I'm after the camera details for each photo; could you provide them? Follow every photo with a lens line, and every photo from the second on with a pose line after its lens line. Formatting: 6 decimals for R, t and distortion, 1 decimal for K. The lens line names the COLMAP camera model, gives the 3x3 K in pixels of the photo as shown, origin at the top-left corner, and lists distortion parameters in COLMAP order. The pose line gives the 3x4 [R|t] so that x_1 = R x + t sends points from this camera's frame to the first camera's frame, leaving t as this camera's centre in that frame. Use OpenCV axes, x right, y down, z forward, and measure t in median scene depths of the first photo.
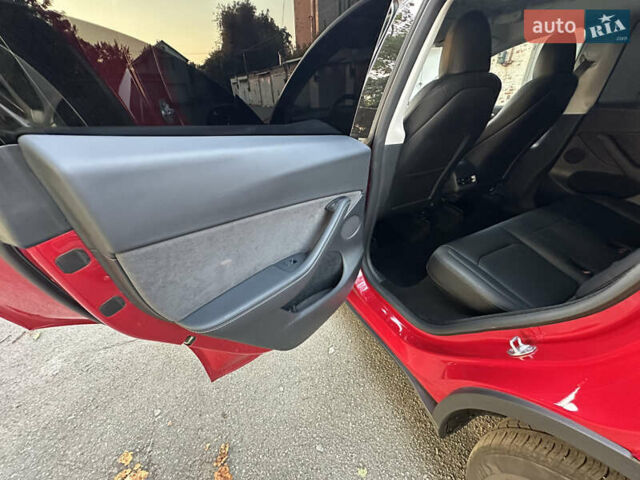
lens RADIAL K [[257.3, 0, 320.0], [0, 257.3, 238.0], [0, 0, 1]] dist [-0.003852, 0.000228]
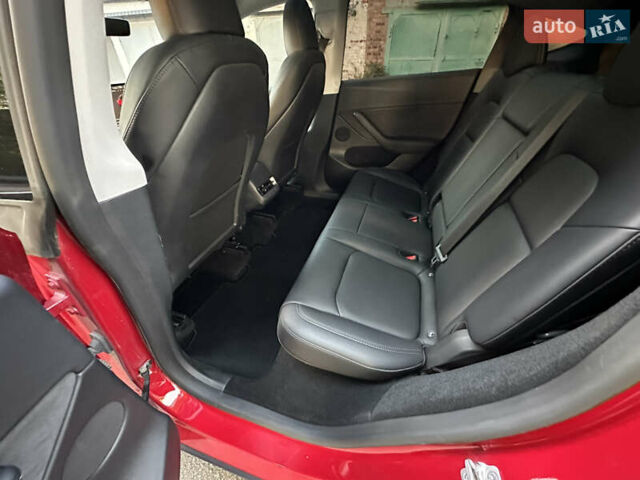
lens RADIAL K [[257.3, 0, 318.2], [0, 257.3, 241.2], [0, 0, 1]] dist [-0.003852, 0.000228]
pose [[0.711069, -0.389033, 0.585691, 0.148553], [0.351261, 0.918140, 0.183400, -0.161584], [-0.609095, 0.075320, 0.789513, 0.288213]]
